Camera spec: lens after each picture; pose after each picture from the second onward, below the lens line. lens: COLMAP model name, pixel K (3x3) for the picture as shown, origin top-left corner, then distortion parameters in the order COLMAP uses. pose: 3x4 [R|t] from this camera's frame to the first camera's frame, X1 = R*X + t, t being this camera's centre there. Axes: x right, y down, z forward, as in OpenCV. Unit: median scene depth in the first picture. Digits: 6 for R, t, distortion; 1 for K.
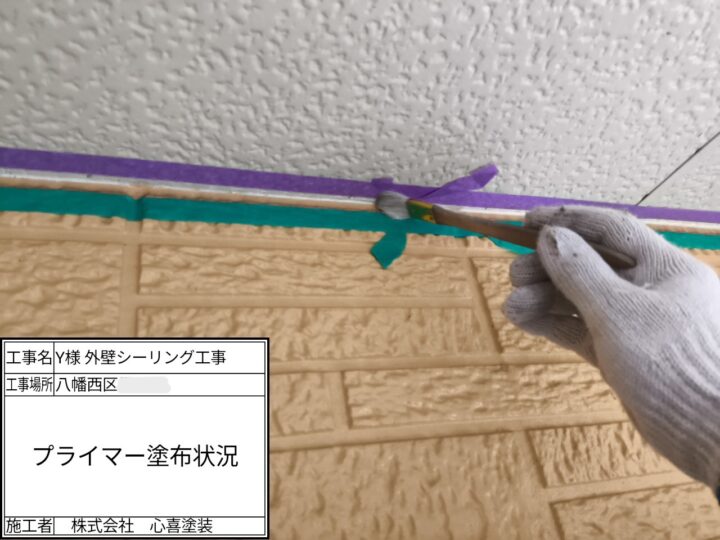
lens RADIAL K [[529.4, 0, 359.0], [0, 529.4, 269.1], [0, 0, 1]] dist [0.046538, -0.066374]
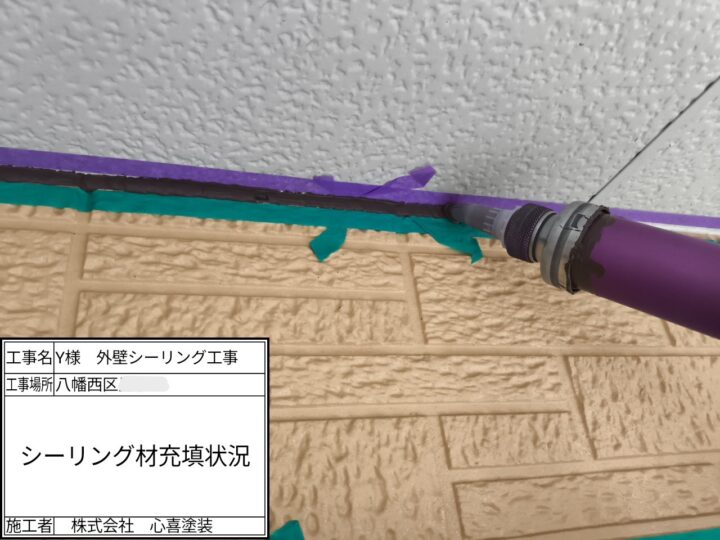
lens RADIAL K [[529.4, 0, 351.0], [0, 529.4, 281.1], [0, 0, 1]] dist [0.046538, -0.066374]
pose [[0.998112, 0.032768, -0.051945, 0.192792], [-0.029969, 0.998104, 0.053763, -0.024528], [0.053608, -0.052105, 0.997202, -0.074109]]
